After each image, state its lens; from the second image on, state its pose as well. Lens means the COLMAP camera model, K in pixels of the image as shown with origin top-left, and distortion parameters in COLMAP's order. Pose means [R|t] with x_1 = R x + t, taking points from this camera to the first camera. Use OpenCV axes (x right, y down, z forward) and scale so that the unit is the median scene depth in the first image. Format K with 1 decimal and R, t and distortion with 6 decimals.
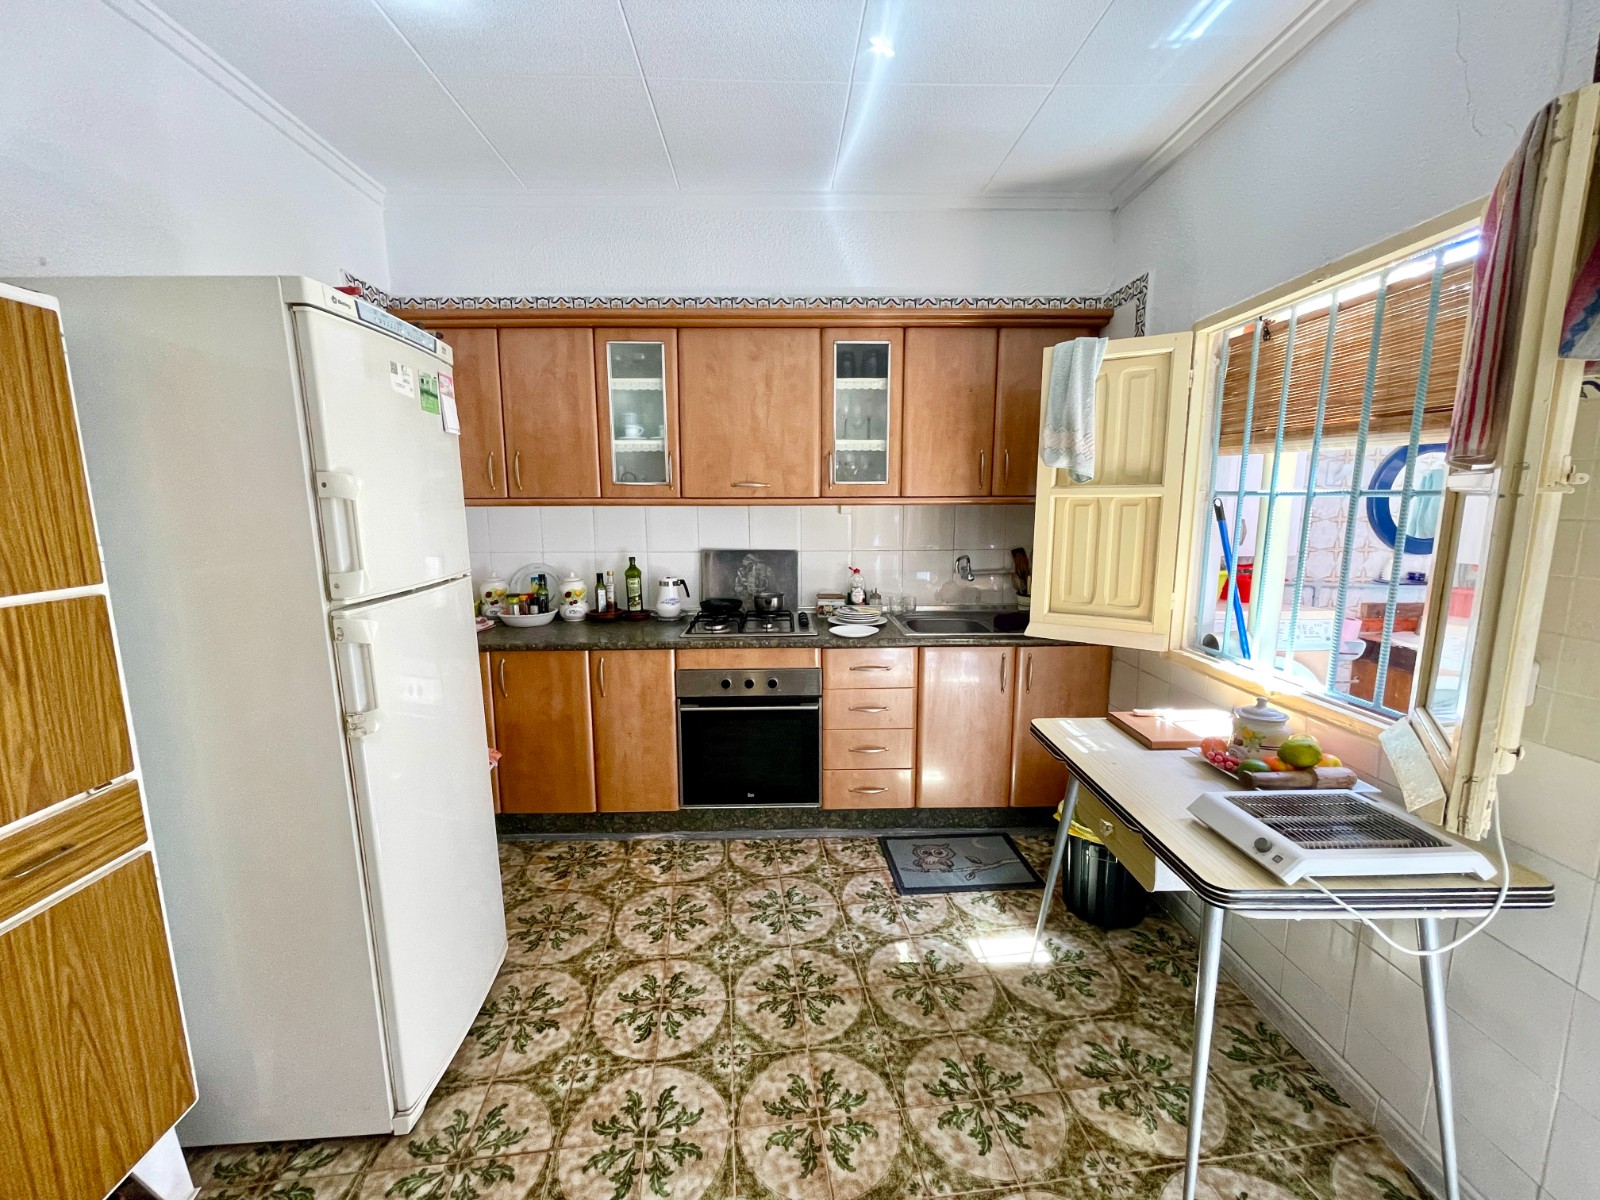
lens RADIAL K [[649.5, 0, 794.5], [0, 649.5, 600.0], [0, 0, 1]] dist [-0.005492, 0.002483]
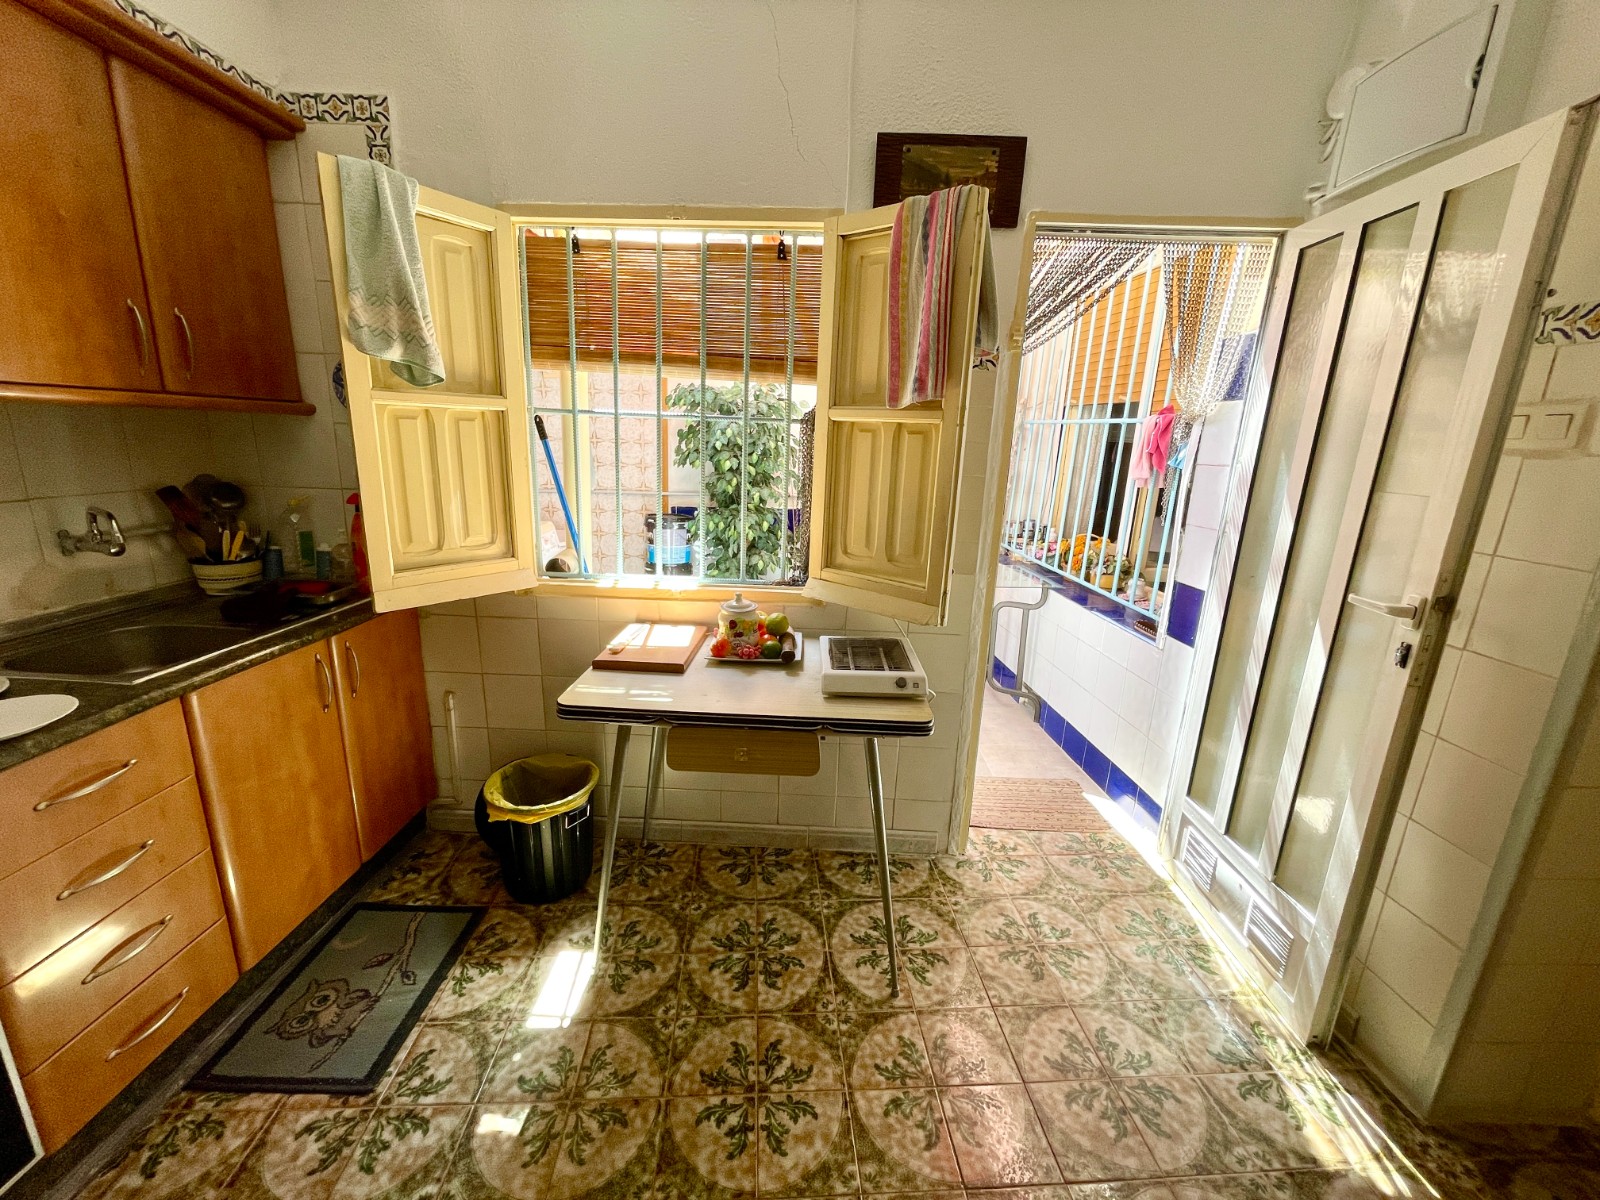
lens RADIAL K [[649.5, 0, 790.1], [0, 649.5, 598.1], [0, 0, 1]] dist [-0.005492, 0.002483]
pose [[0.054129, -0.236477, 0.970128, -0.349478], [0.118672, 0.966190, 0.228896, -0.082214], [-0.991457, 0.102737, 0.080362, 0.671136]]
